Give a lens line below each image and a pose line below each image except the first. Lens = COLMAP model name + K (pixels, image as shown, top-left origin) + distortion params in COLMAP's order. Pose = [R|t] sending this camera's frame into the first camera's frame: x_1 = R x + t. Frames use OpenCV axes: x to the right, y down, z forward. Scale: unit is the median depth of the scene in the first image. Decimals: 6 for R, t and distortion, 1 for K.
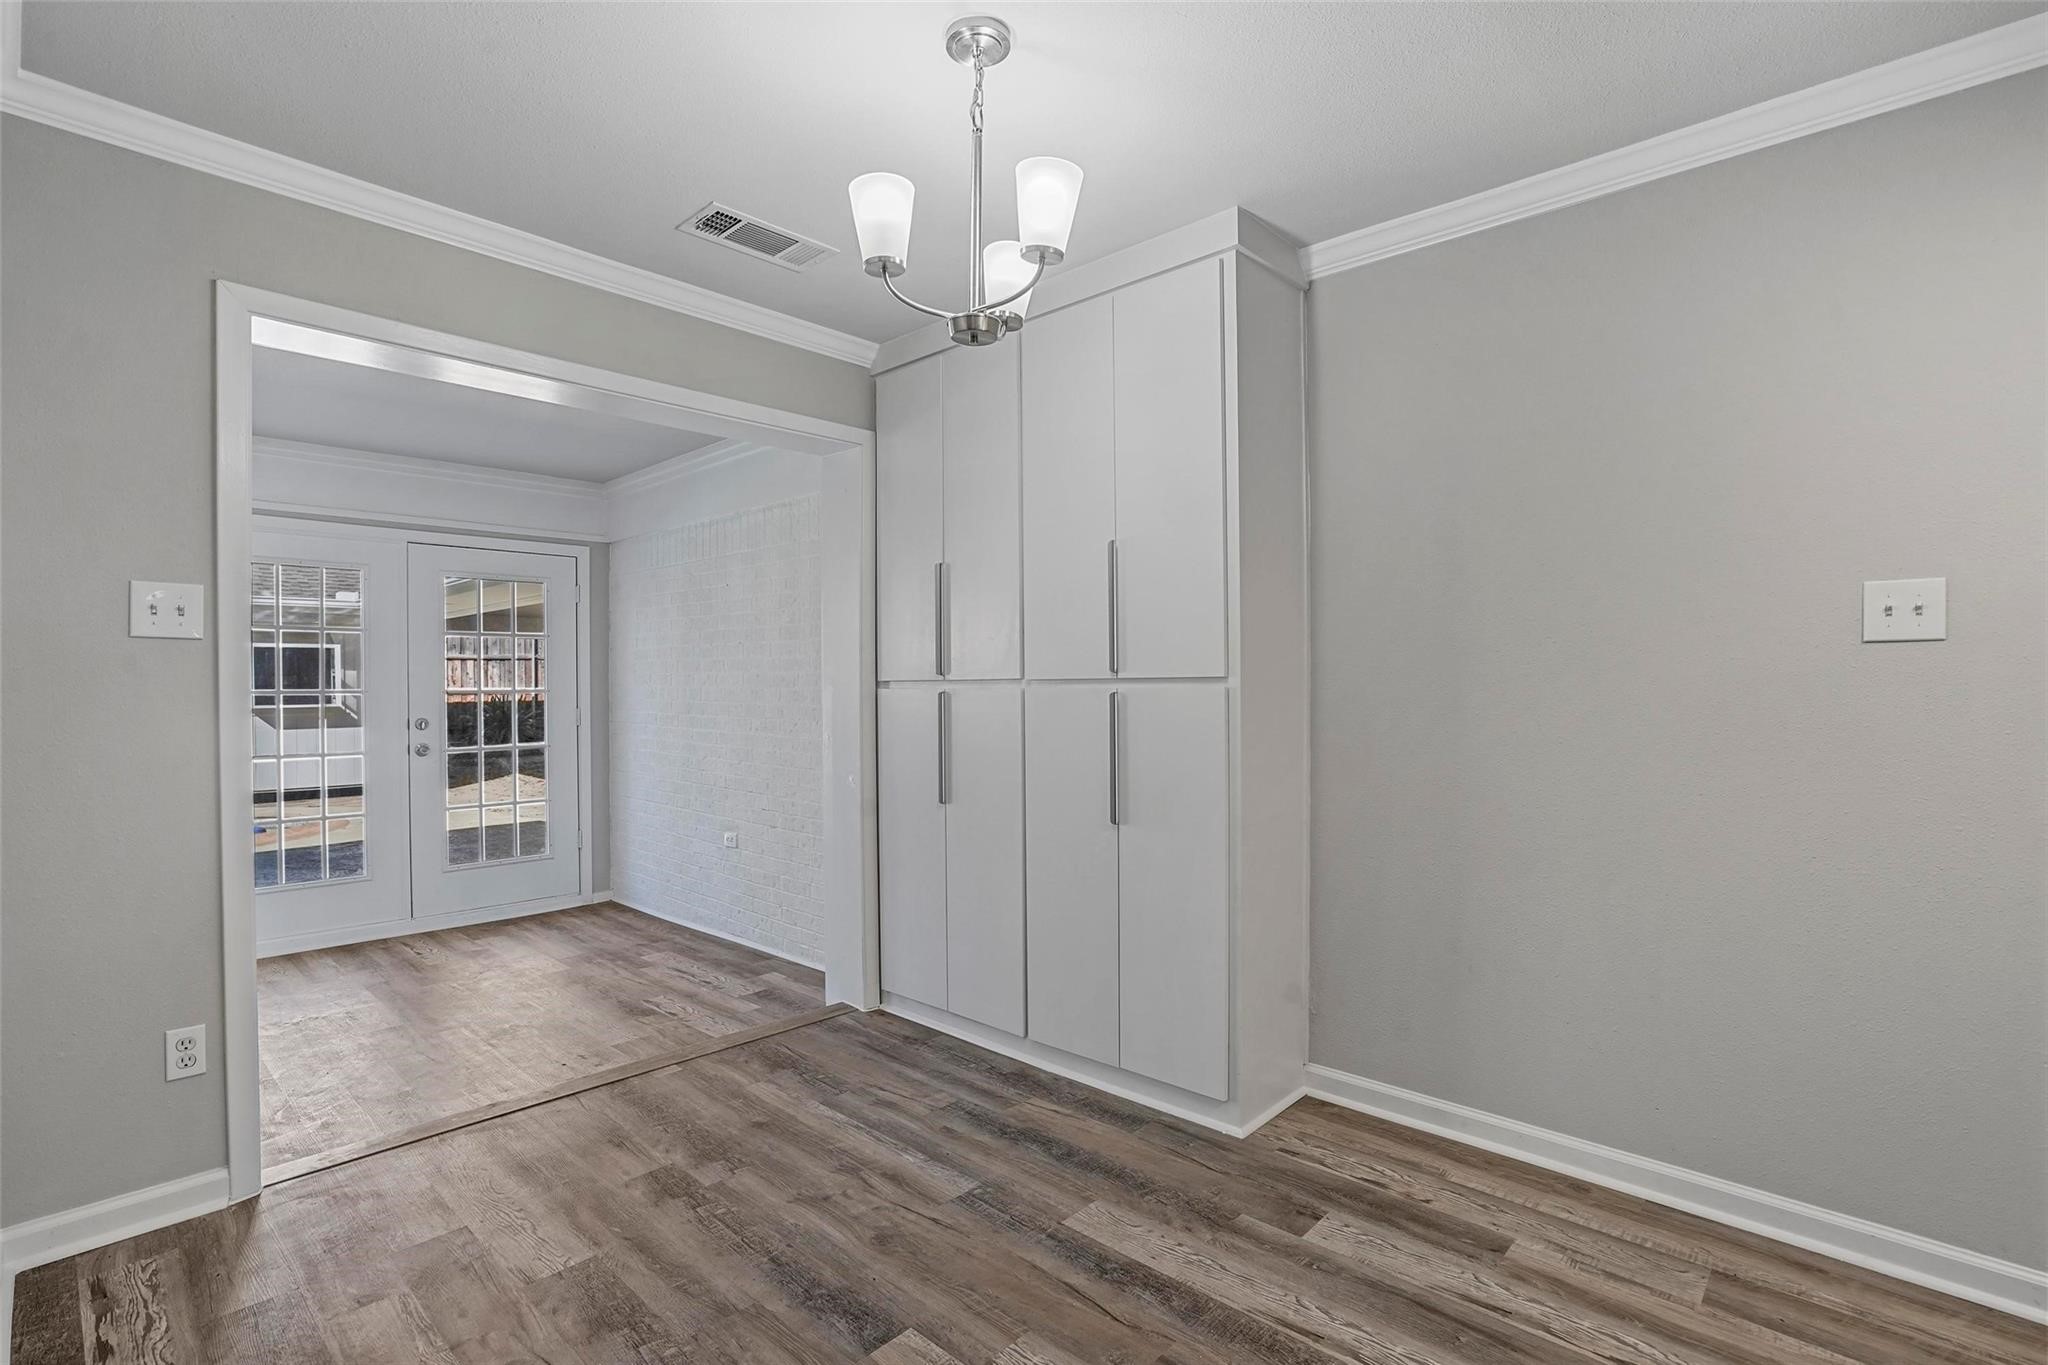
lens RADIAL K [[968.3, 0, 1020.5], [0, 968.3, 682.4], [0, 0, 1]] dist [-0.019975, 0.001175]
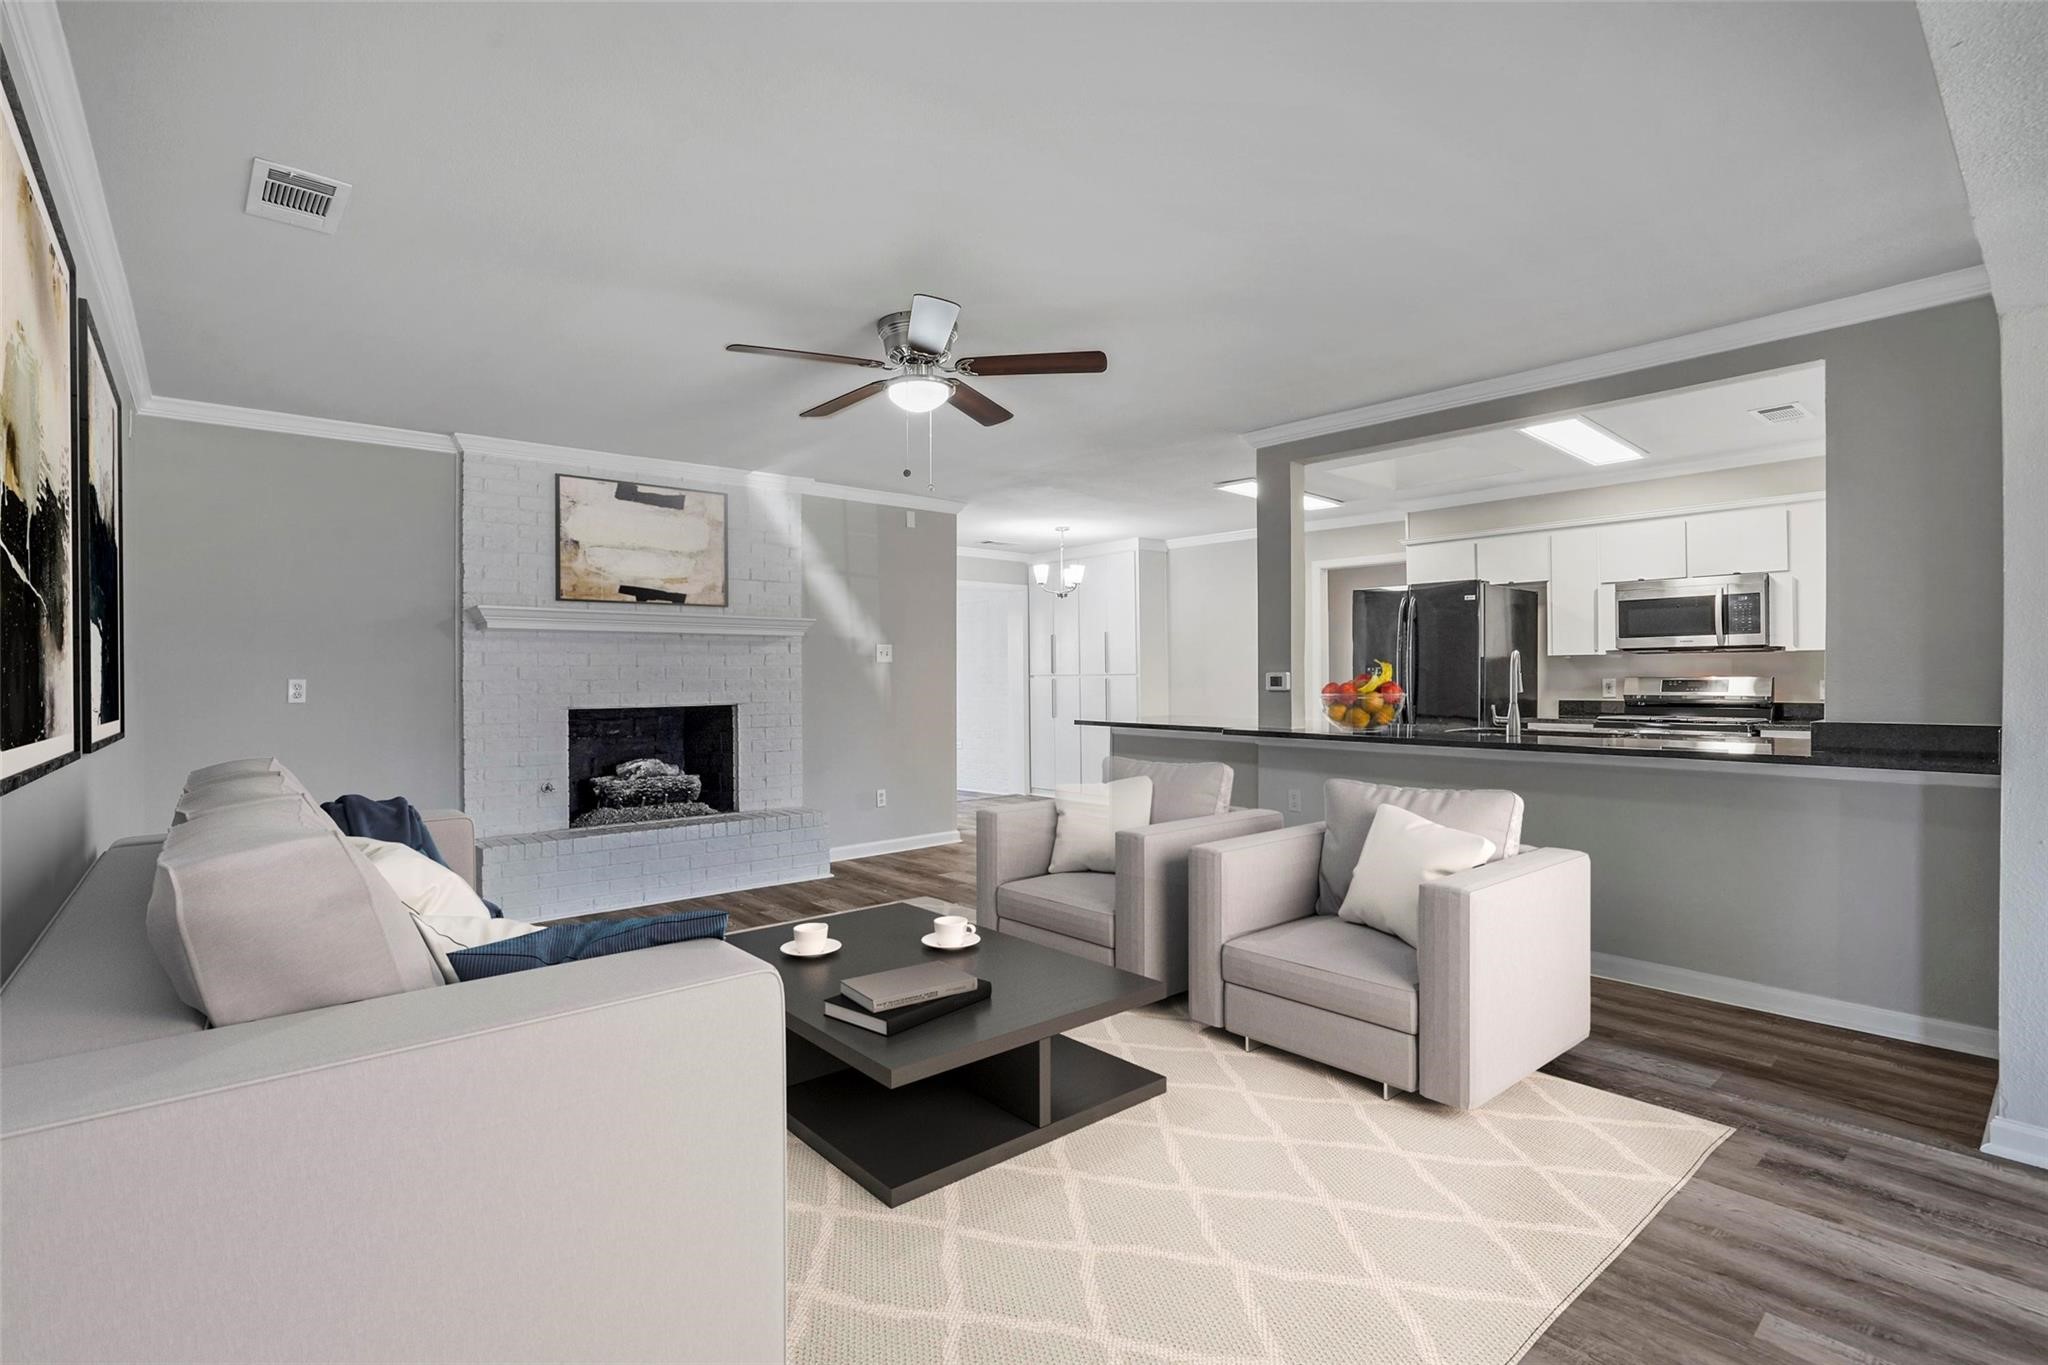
lens RADIAL K [[968.3, 0, 1024.1], [0, 968.3, 676.0], [0, 0, 1]] dist [-0.019975, 0.001175]
pose [[0.994833, 0.001124, -0.101515, 0.163265], [-0.001094, 0.999999, 0.000355, -0.000094], [0.101515, -0.000243, 0.994834, -2.448112]]
